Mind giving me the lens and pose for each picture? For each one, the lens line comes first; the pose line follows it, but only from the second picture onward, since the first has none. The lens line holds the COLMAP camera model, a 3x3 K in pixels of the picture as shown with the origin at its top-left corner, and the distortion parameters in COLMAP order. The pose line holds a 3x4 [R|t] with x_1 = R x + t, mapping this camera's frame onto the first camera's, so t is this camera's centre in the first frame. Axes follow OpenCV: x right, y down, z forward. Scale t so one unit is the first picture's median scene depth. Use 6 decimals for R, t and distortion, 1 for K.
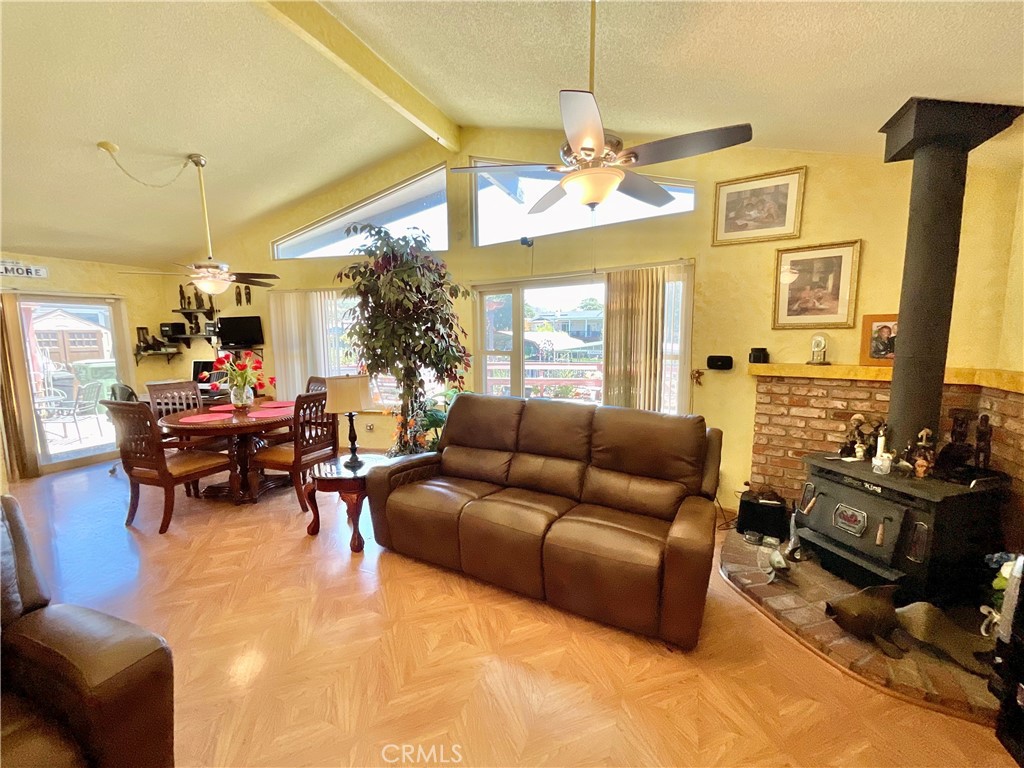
lens RADIAL K [[417.7, 0, 515.3], [0, 417.7, 383.4], [0, 0, 1]] dist [0.003864, -0.000257]
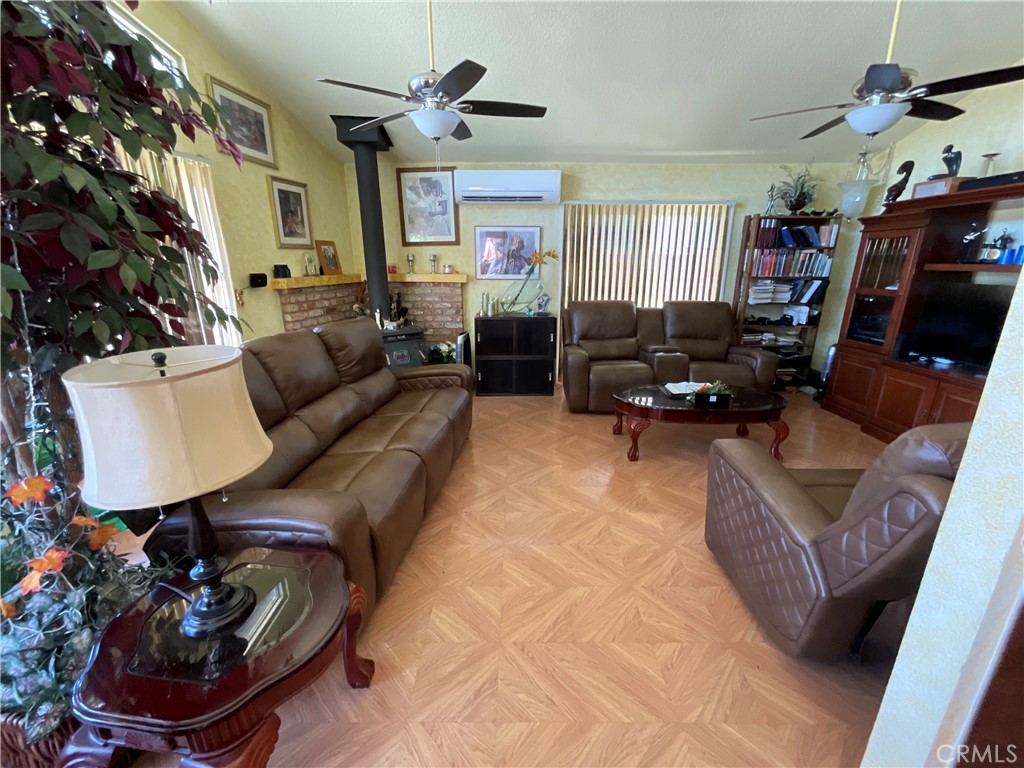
lens RADIAL K [[417.7, 0, 504.7], [0, 417.7, 383.4], [0, 0, 1]] dist [0.003864, -0.000257]
pose [[-0.378146, -0.254135, 0.890180, -0.803421], [0.115802, 0.941043, 0.317848, -0.076019], [-0.918475, 0.223277, -0.326423, 0.940211]]
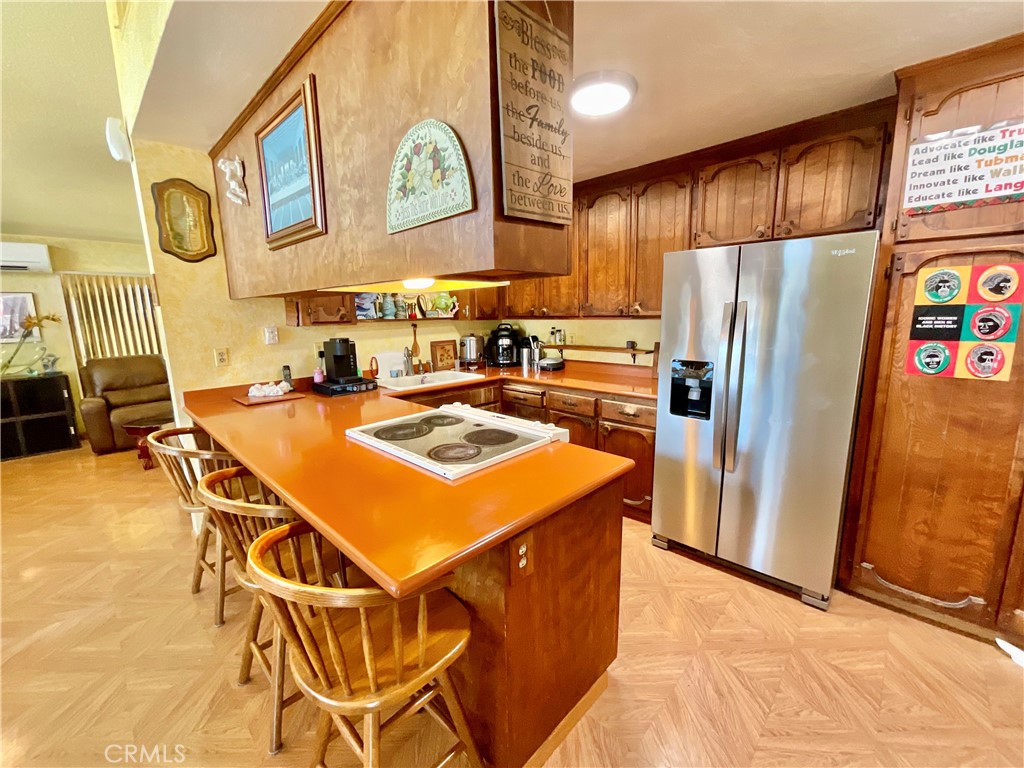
lens RADIAL K [[417.7, 0, 513.1], [0, 417.7, 383.2], [0, 0, 1]] dist [0.003864, -0.000257]
pose [[-0.926317, -0.038616, 0.374761, -1.695380], [0.072269, 0.958048, 0.277348, -0.096166], [-0.369749, 0.283996, -0.884665, 1.038182]]
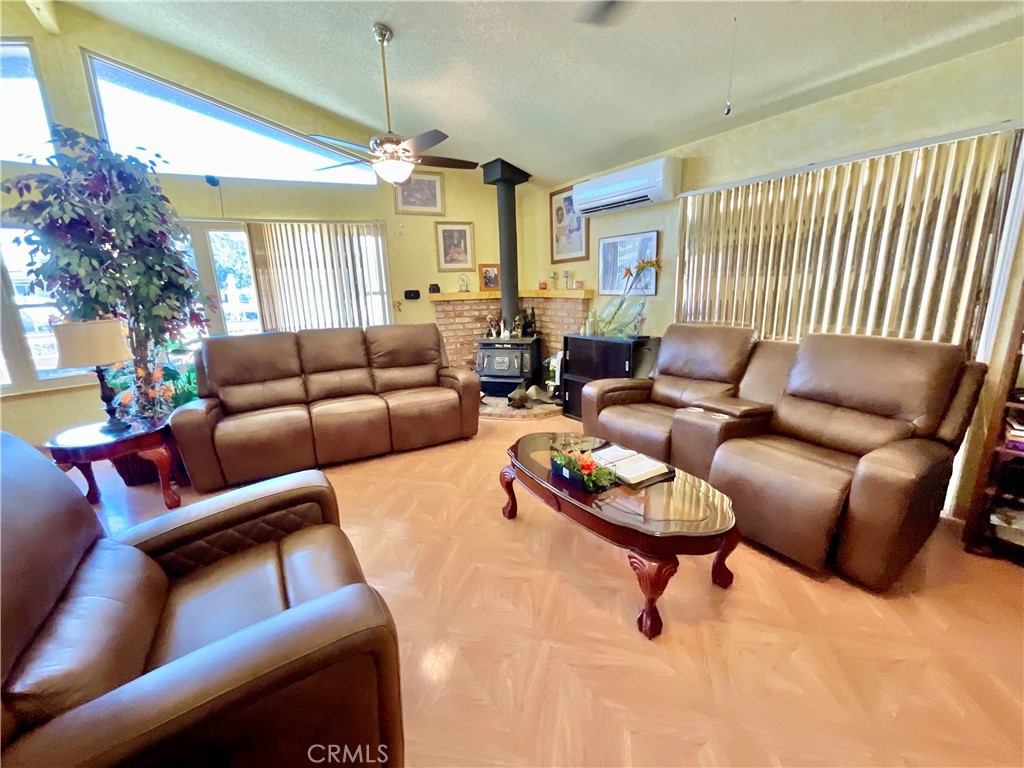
lens RADIAL K [[417.7, 0, 512.6], [0, 417.7, 381.5], [0, 0, 1]] dist [0.003864, -0.000257]
pose [[0.548571, -0.197886, 0.812349, -0.670543], [0.126581, 0.980046, 0.153258, 0.080562], [-0.826466, 0.018755, 0.562673, -0.155521]]
